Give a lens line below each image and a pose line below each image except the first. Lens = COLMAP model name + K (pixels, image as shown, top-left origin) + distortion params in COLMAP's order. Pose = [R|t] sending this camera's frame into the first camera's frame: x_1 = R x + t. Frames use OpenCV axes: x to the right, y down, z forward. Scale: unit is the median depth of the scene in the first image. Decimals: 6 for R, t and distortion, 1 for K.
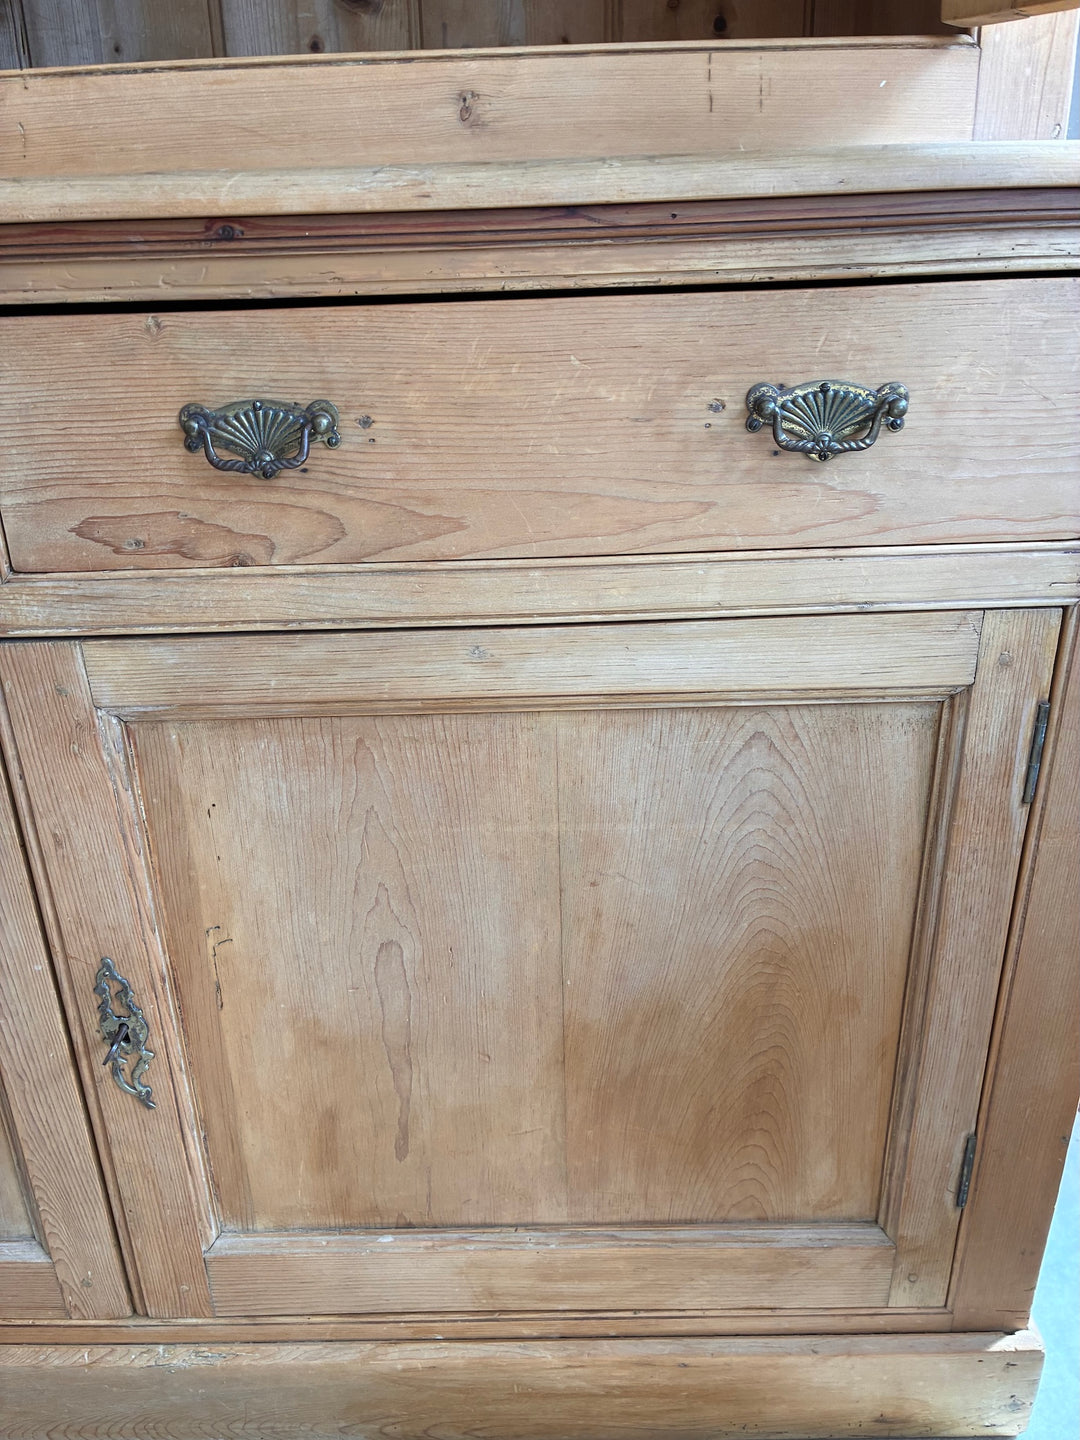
lens RADIAL K [[1102.8, 0, 532.6], [0, 1102.8, 723.8], [0, 0, 1]] dist [0.016262, -0.009171]
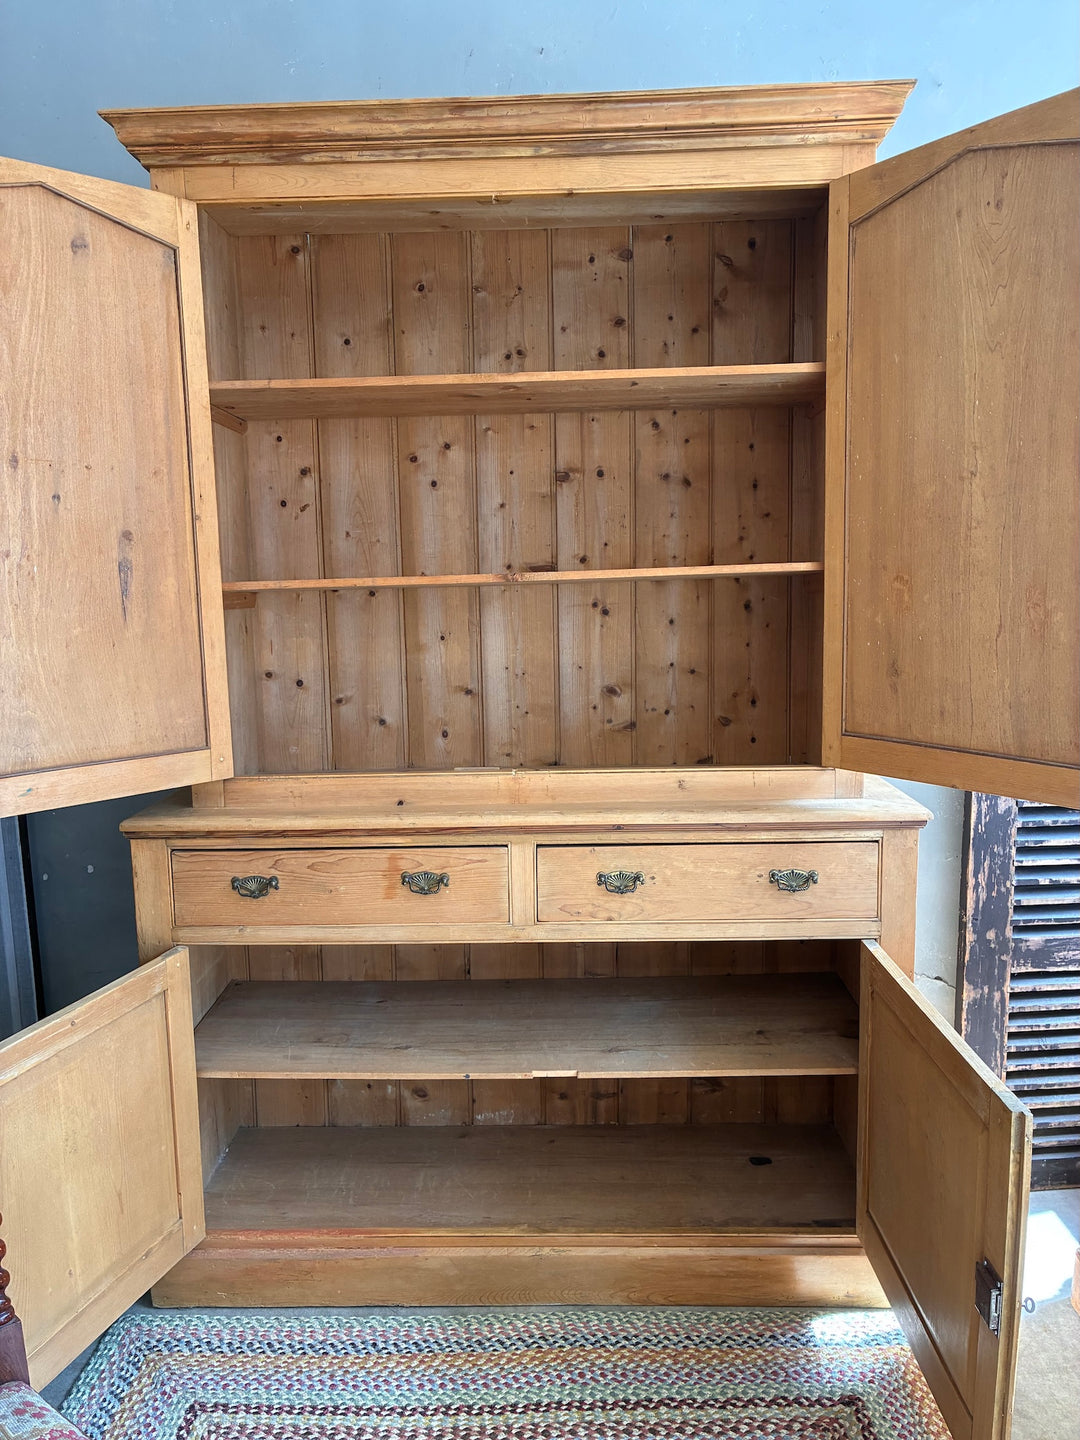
lens RADIAL K [[1086.4, 0, 543.7], [0, 1086.4, 724.6], [0, 0, 1]] dist [0.039625, -0.051094]
pose [[0.999488, 0.011205, -0.029979, -0.309357], [-0.018812, 0.963495, -0.267063, 0.127051], [0.025892, 0.267491, 0.963213, -1.810686]]
